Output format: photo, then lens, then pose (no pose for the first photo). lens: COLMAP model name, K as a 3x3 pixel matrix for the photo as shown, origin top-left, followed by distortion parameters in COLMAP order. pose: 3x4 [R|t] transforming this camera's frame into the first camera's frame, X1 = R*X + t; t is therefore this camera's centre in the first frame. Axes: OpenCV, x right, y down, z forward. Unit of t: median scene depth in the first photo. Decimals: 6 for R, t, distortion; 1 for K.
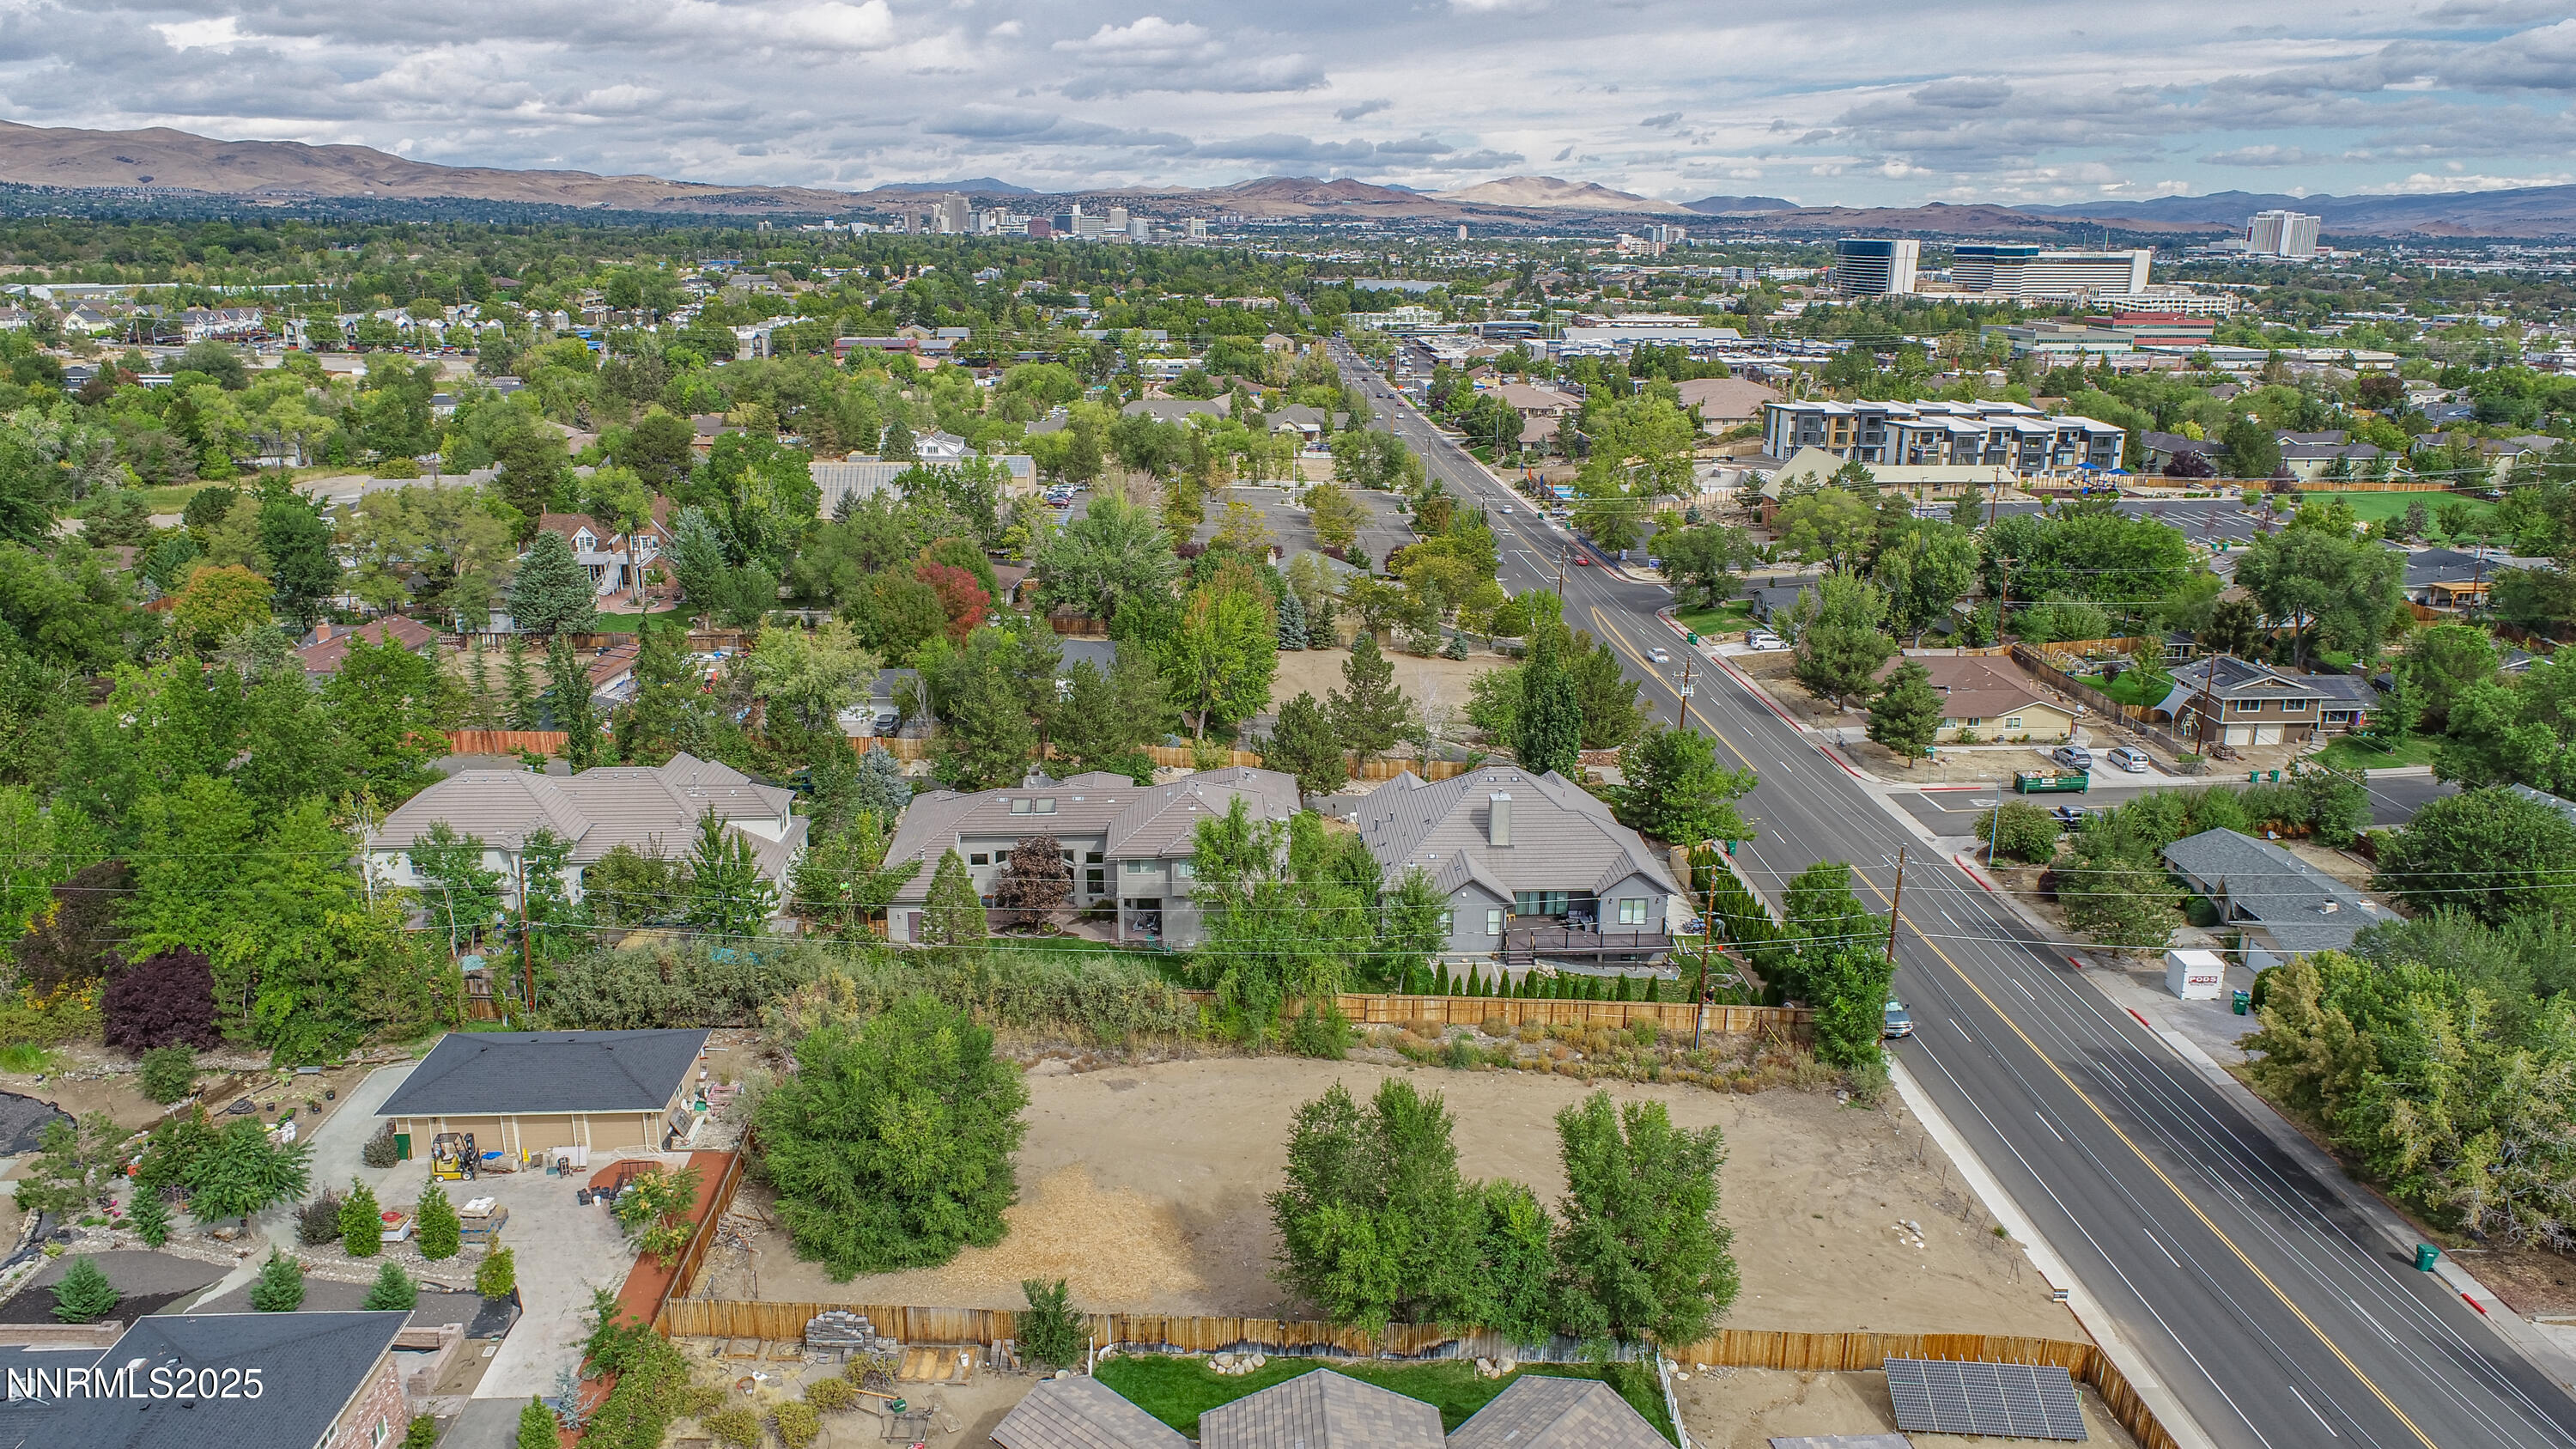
lens RADIAL K [[1749.4, 0, 1288.0], [0, 1749.4, 724.5], [0, 0, 1]] dist [-0.013178, 0.007816]
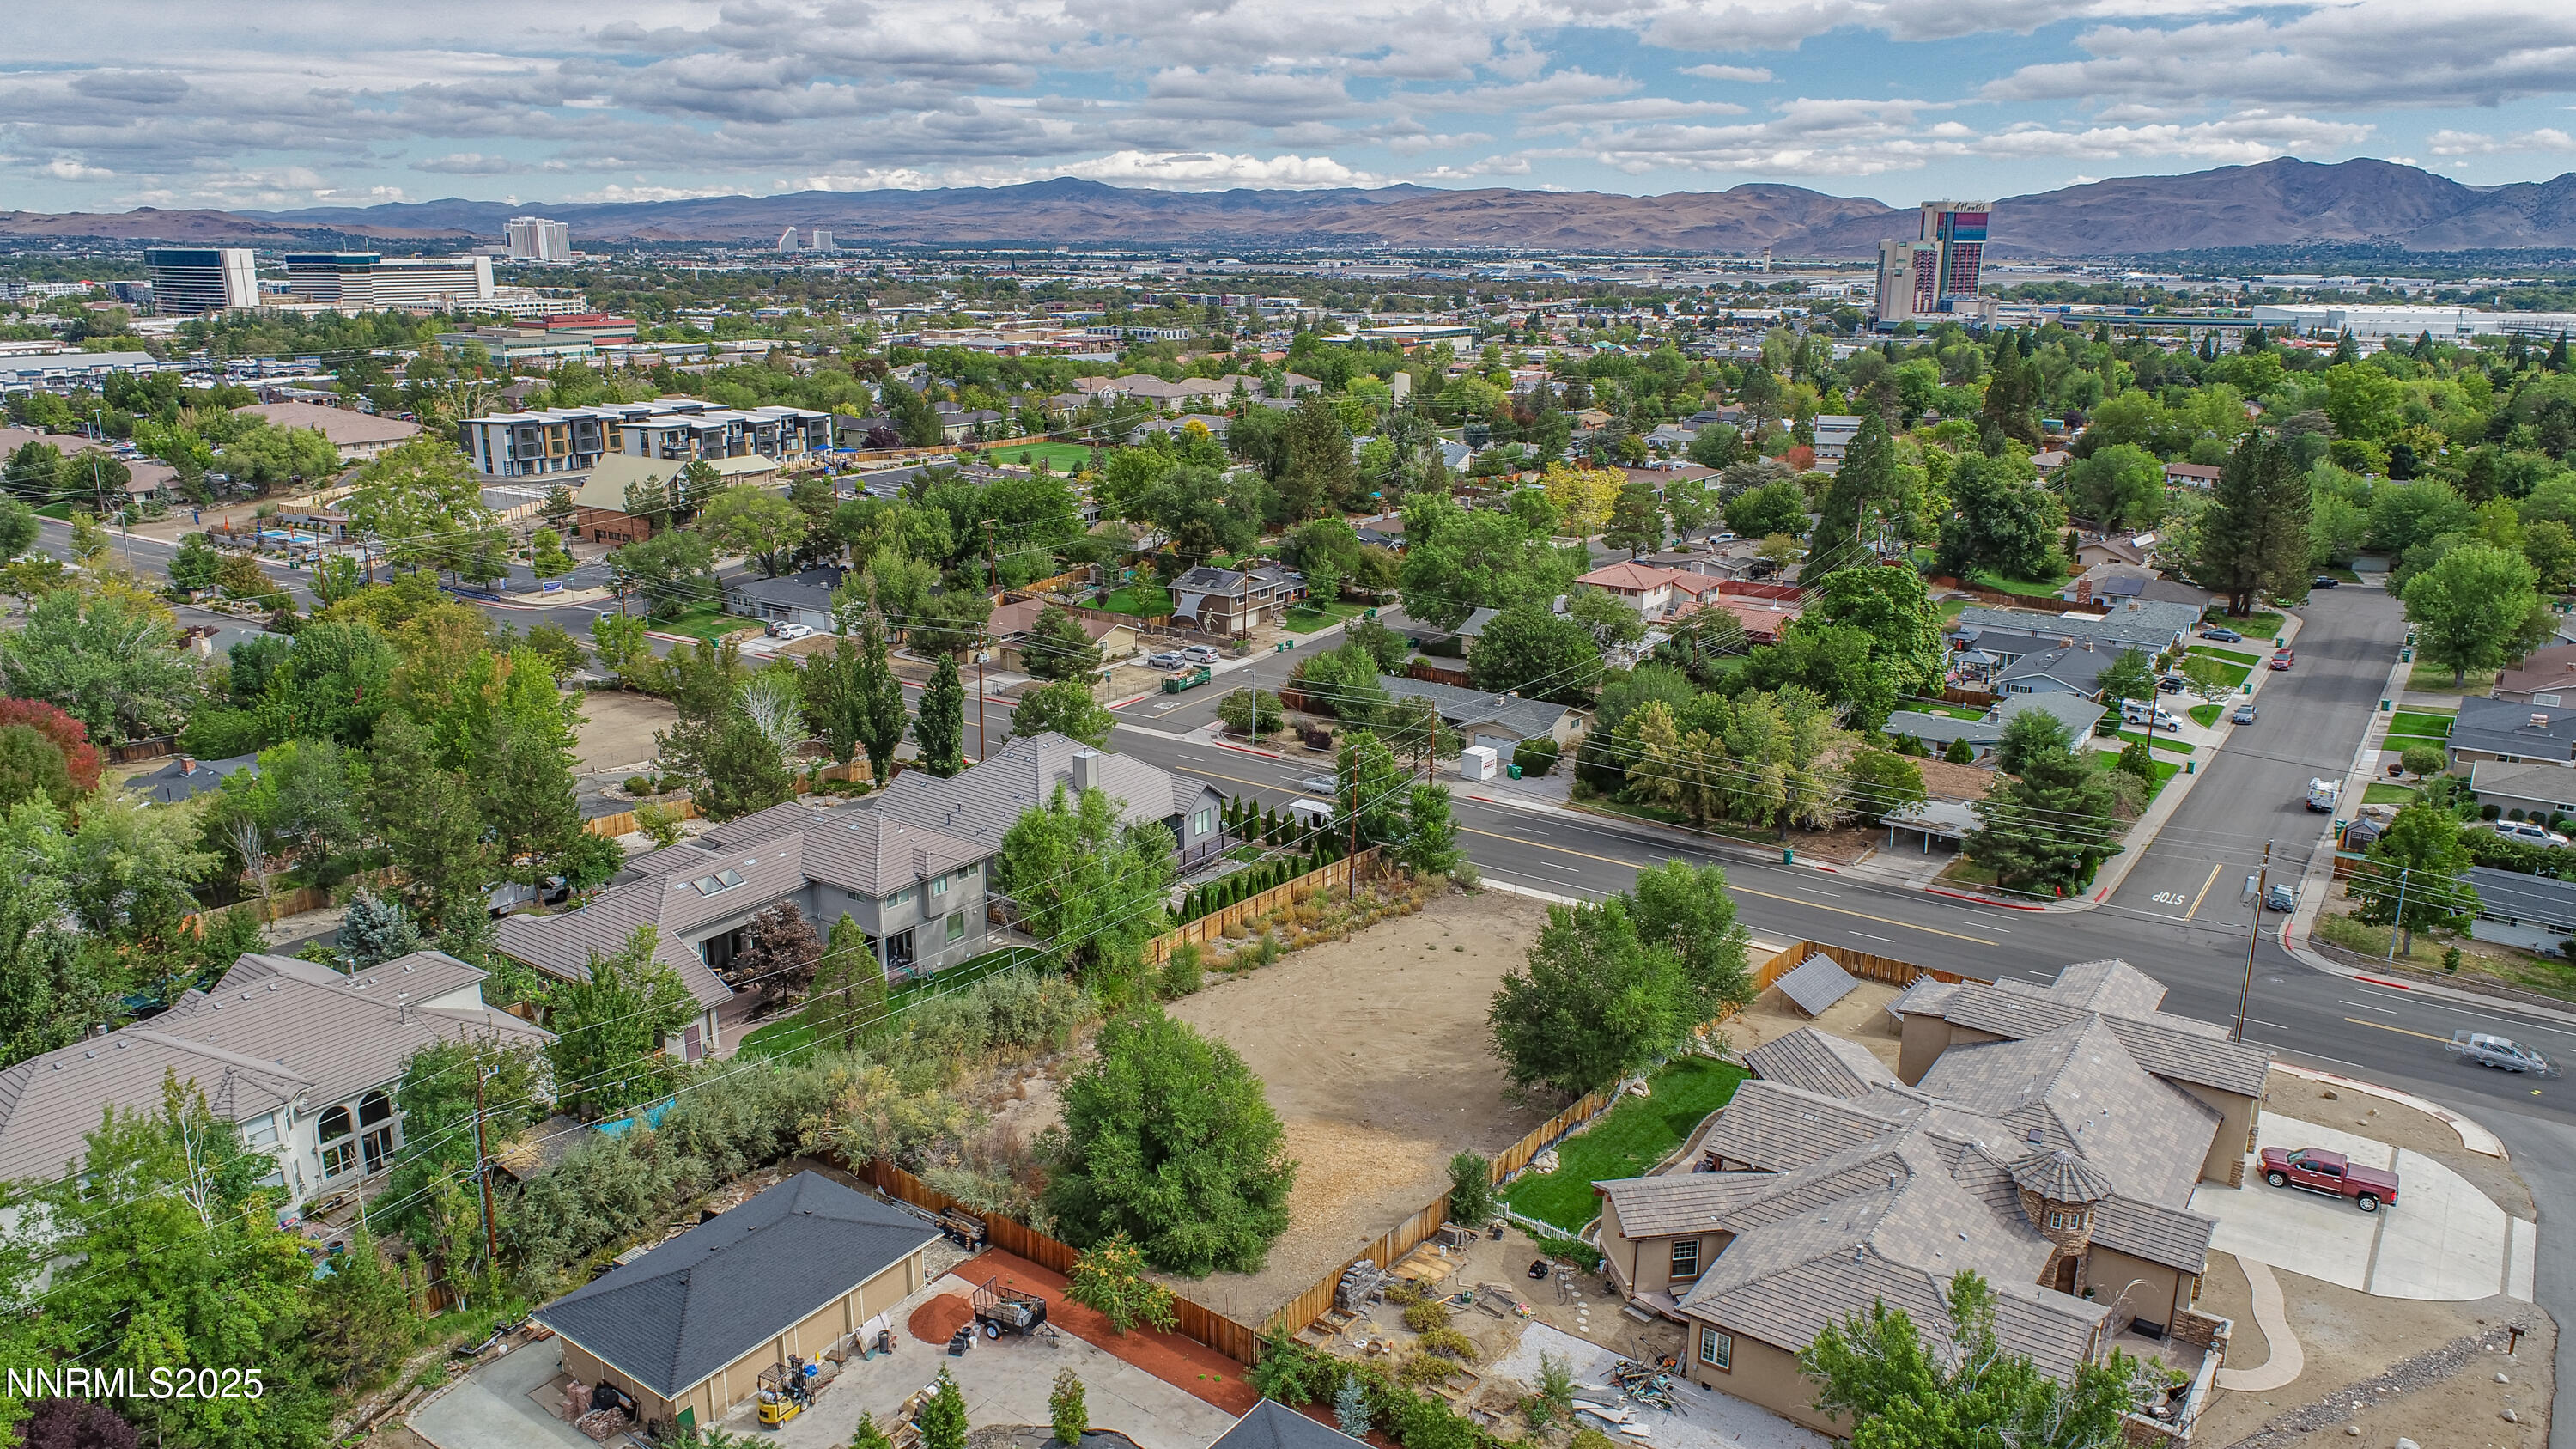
lens RADIAL K [[1749.4, 0, 1288.0], [0, 1749.4, 724.5], [0, 0, 1]] dist [-0.013178, 0.007816]
pose [[0.619330, -0.212993, 0.755688, -0.190280], [0.215650, 0.971629, 0.097118, -0.017082], [-0.754934, 0.102816, 0.647691, 0.060190]]
